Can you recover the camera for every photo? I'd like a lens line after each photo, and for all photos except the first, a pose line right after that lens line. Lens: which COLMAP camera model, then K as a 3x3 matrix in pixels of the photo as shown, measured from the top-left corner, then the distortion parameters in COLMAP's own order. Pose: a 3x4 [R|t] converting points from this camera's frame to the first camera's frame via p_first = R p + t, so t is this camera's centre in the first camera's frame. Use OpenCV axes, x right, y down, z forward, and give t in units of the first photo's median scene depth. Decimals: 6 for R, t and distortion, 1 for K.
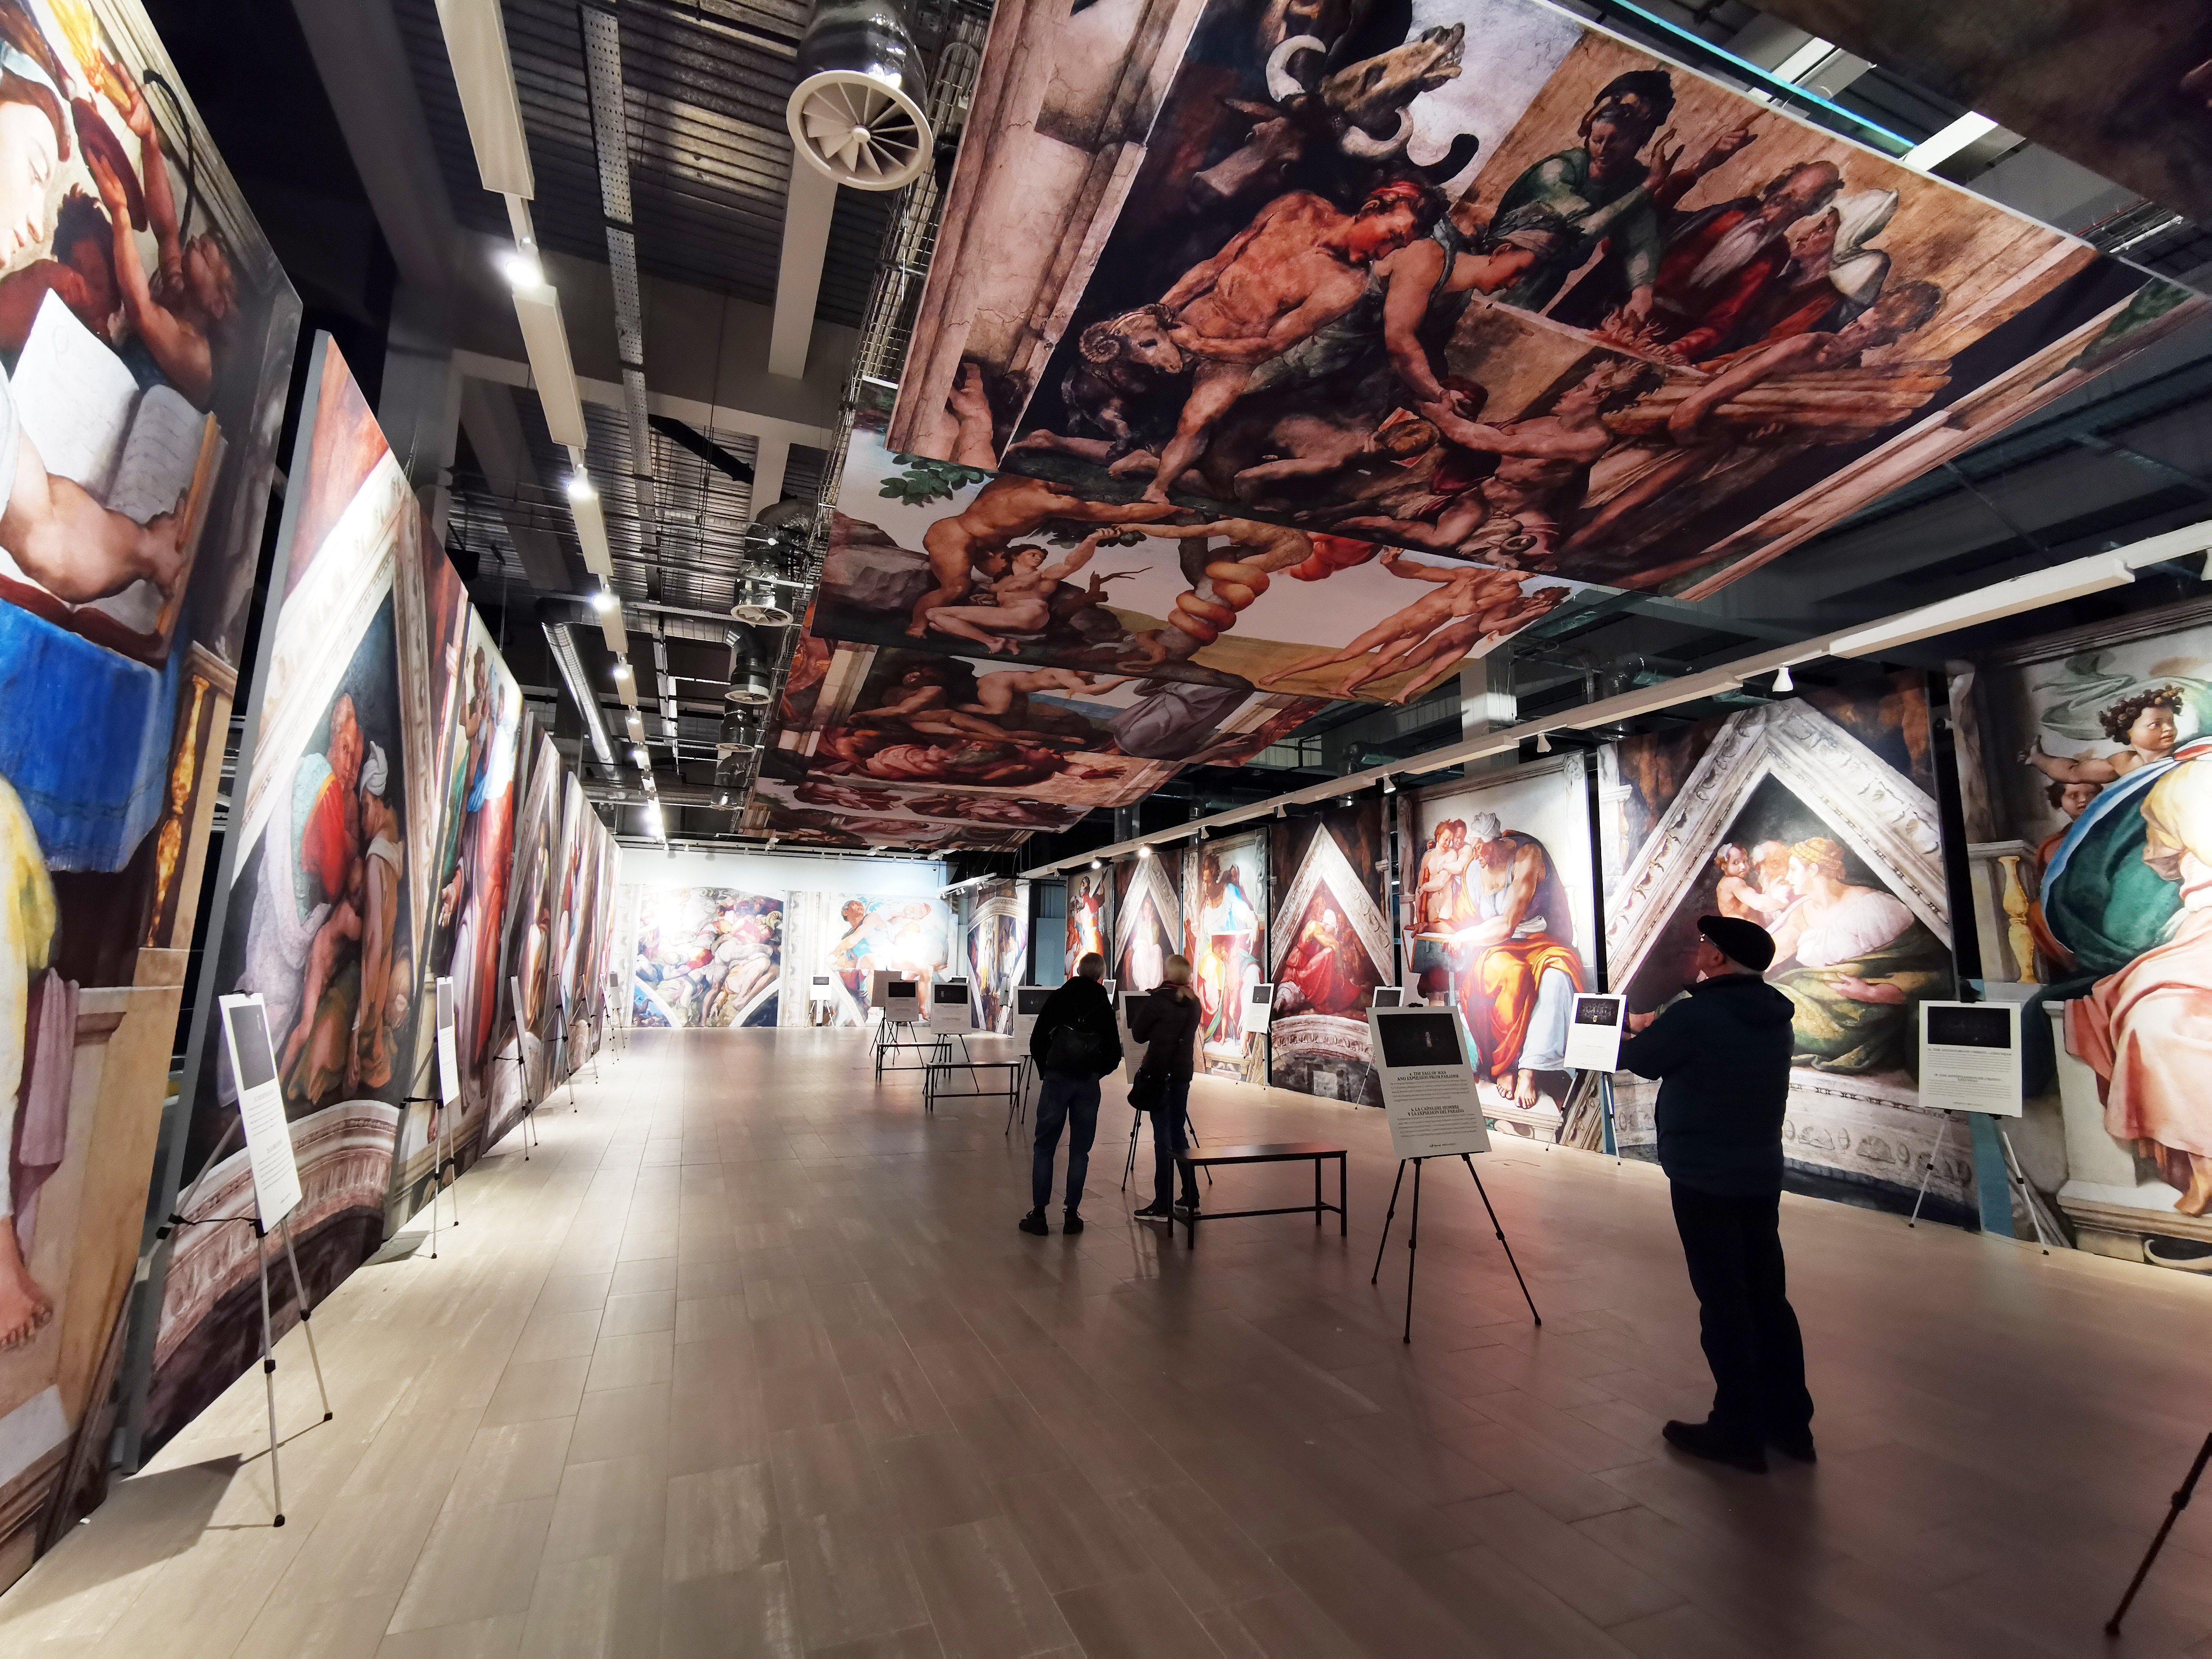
lens RADIAL K [[997.0, 0, 1087.7], [0, 997.0, 823.9], [0, 0, 1]] dist [0.027059, -0.016823]
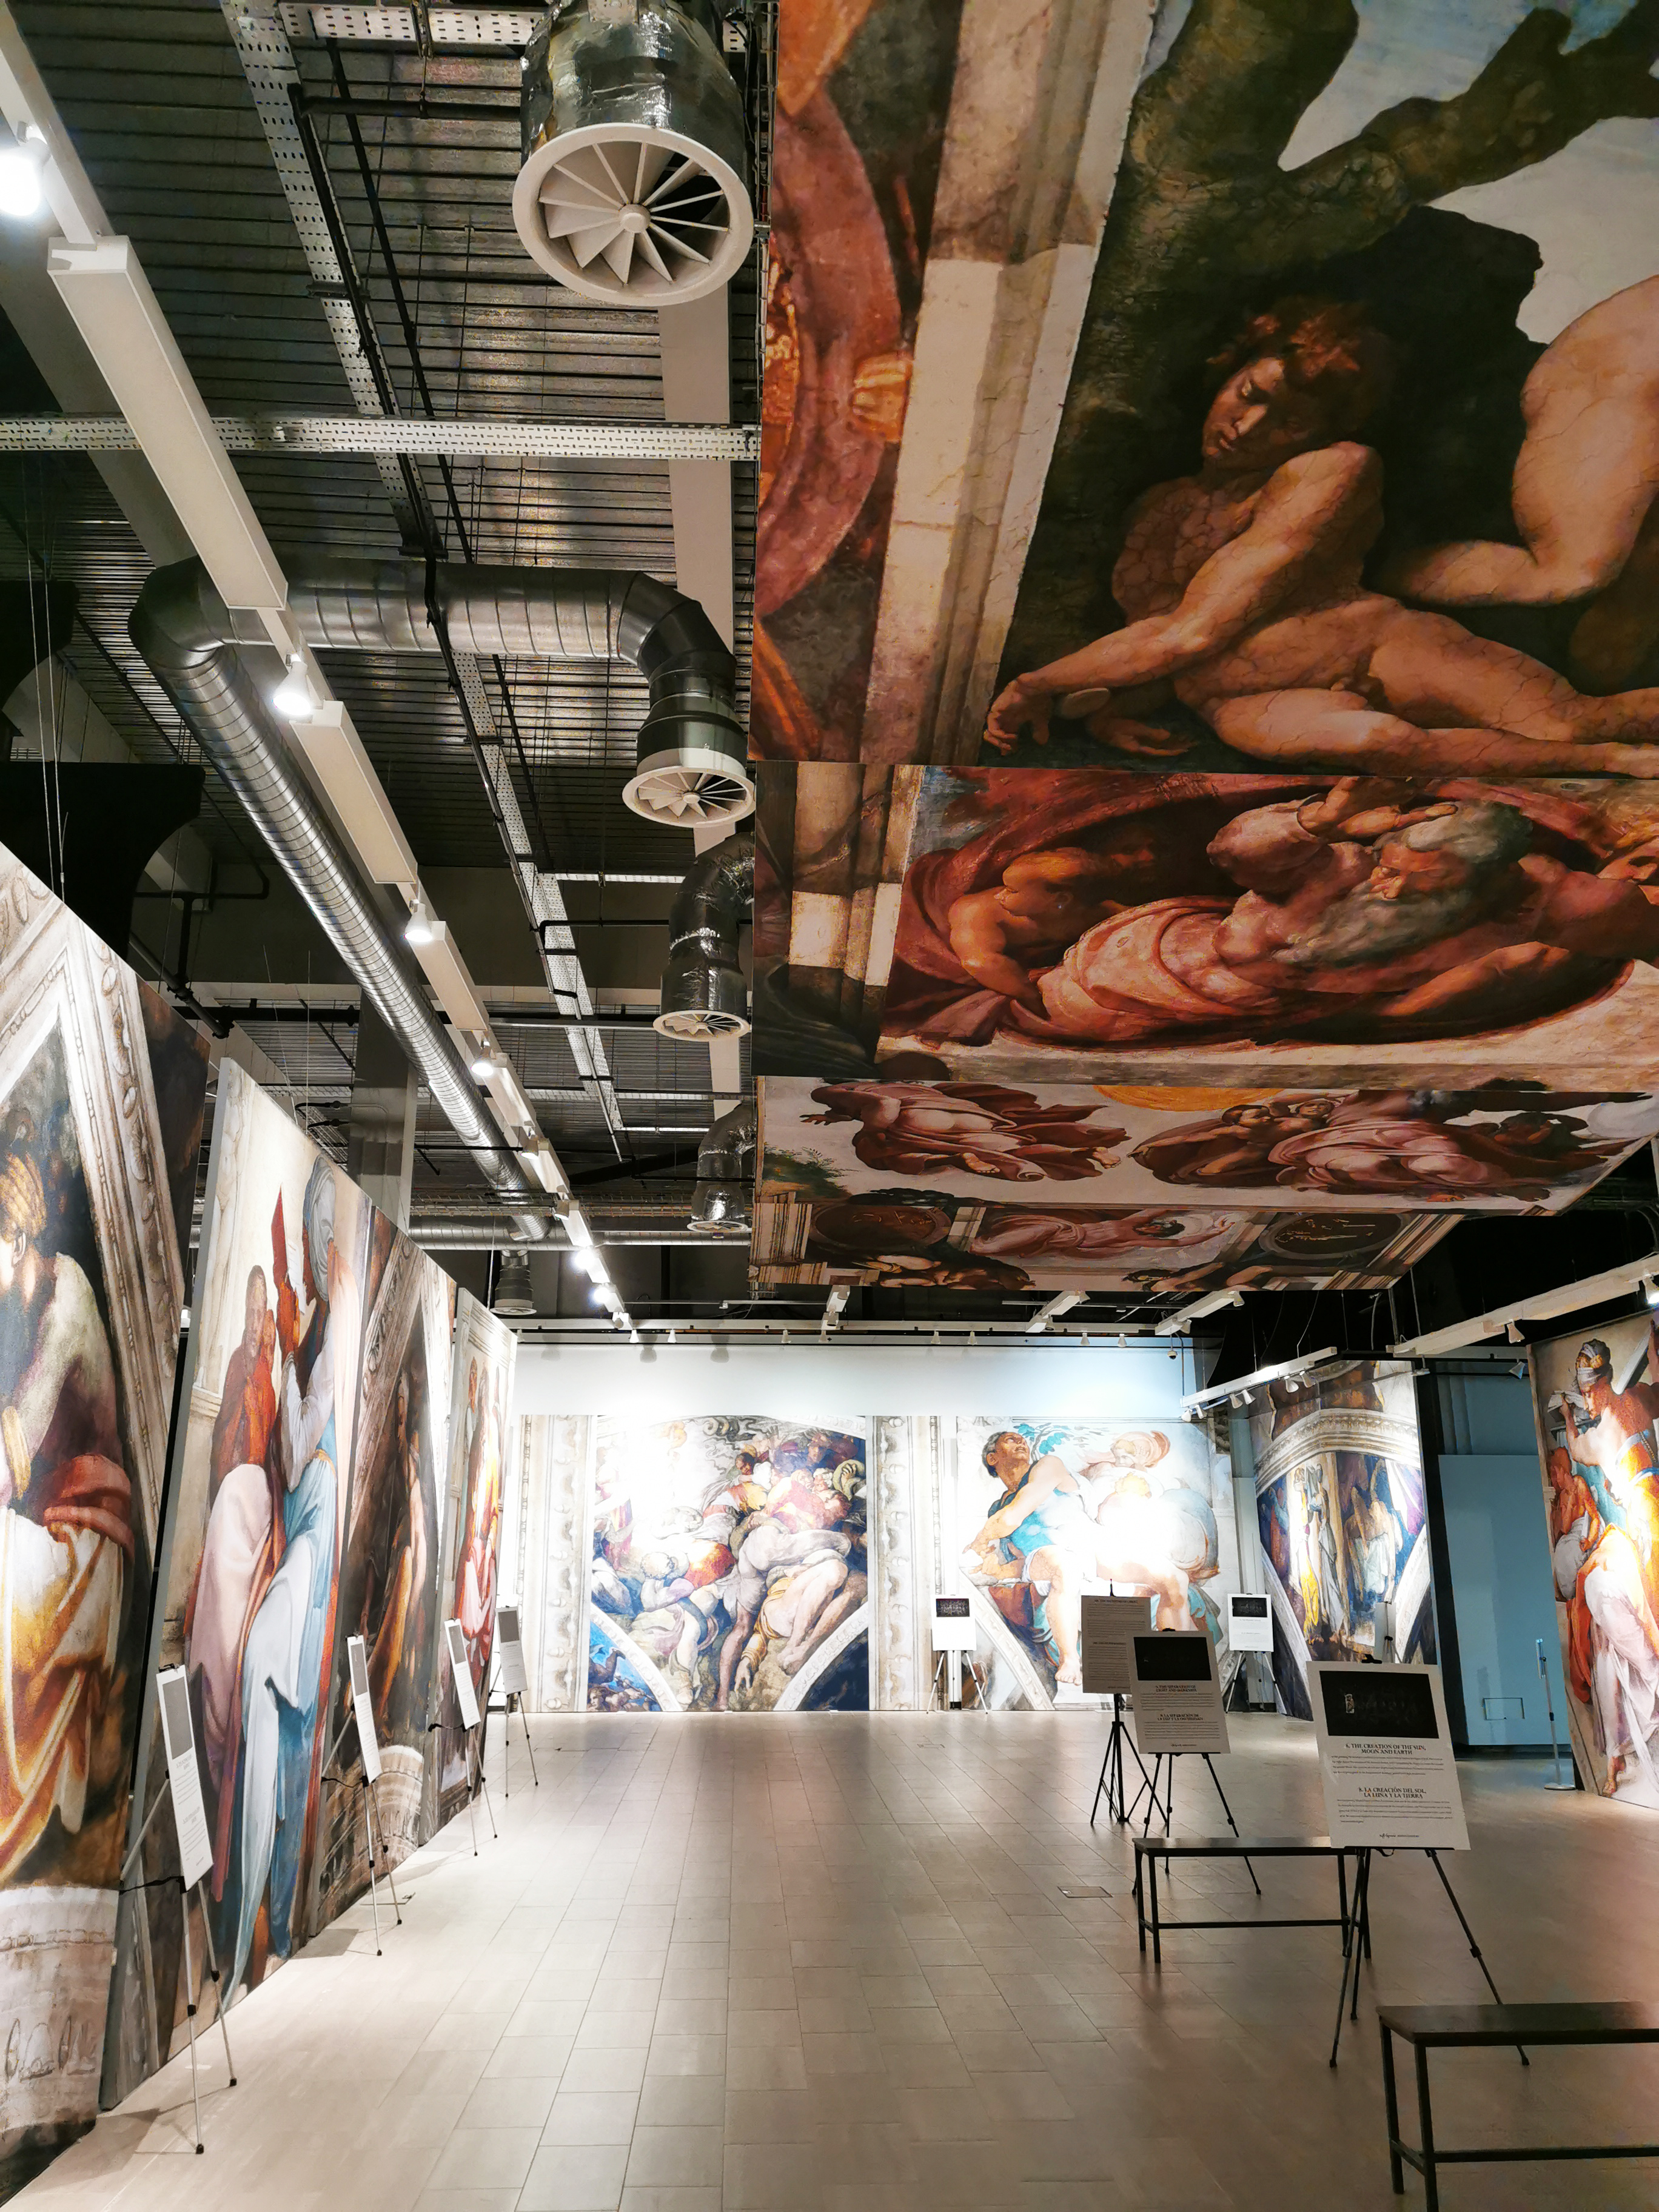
lens RADIAL K [[1700.8, 0, 829.5], [0, 1700.8, 1106.0], [0, 0, 1]] dist [0.054587, -0.002292]
pose [[0.947518, -0.100309, -0.303558, -0.060465], [0.064275, 0.989885, -0.126477, 0.023958], [0.313175, 0.100328, 0.944381, 0.223051]]
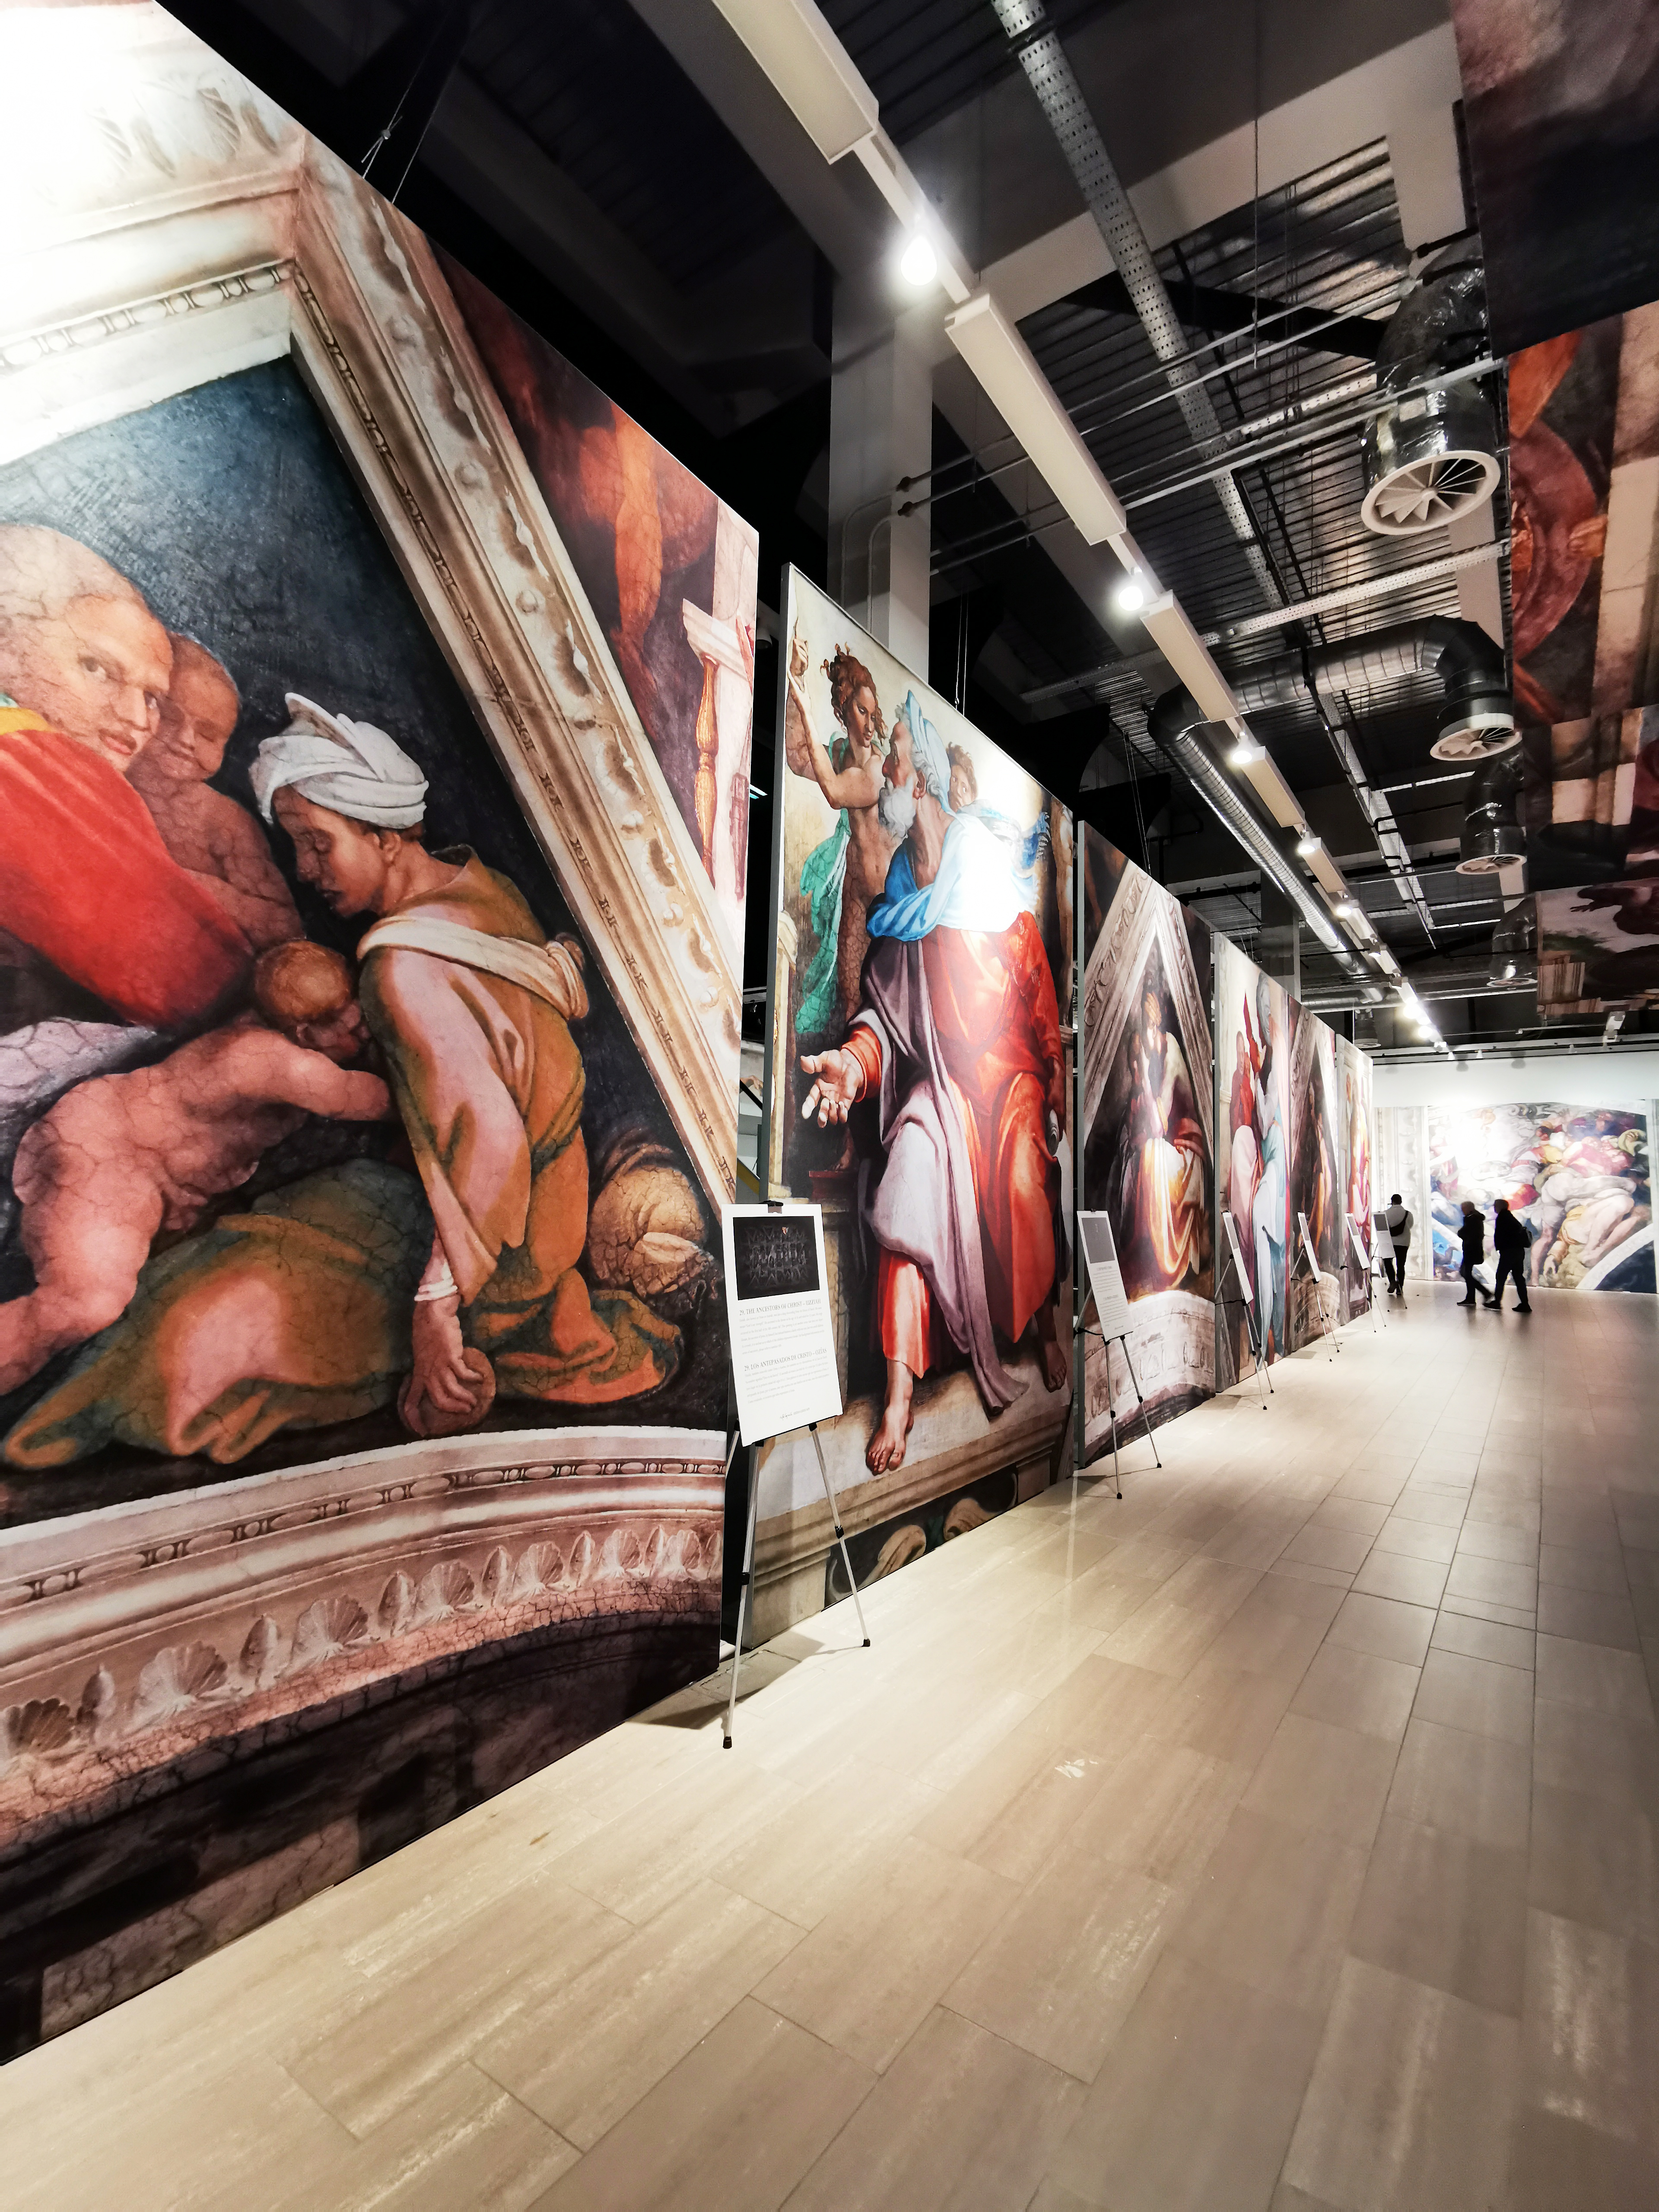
lens RADIAL K [[997.0, 0, 829.5], [0, 997.0, 1106.0], [0, 0, 1]] dist [0.027059, -0.016823]
pose [[0.547282, -0.081926, -0.832929, -0.033804], [0.114457, 0.993174, -0.022483, 0.025030], [0.829085, -0.083030, 0.552923, 0.158832]]
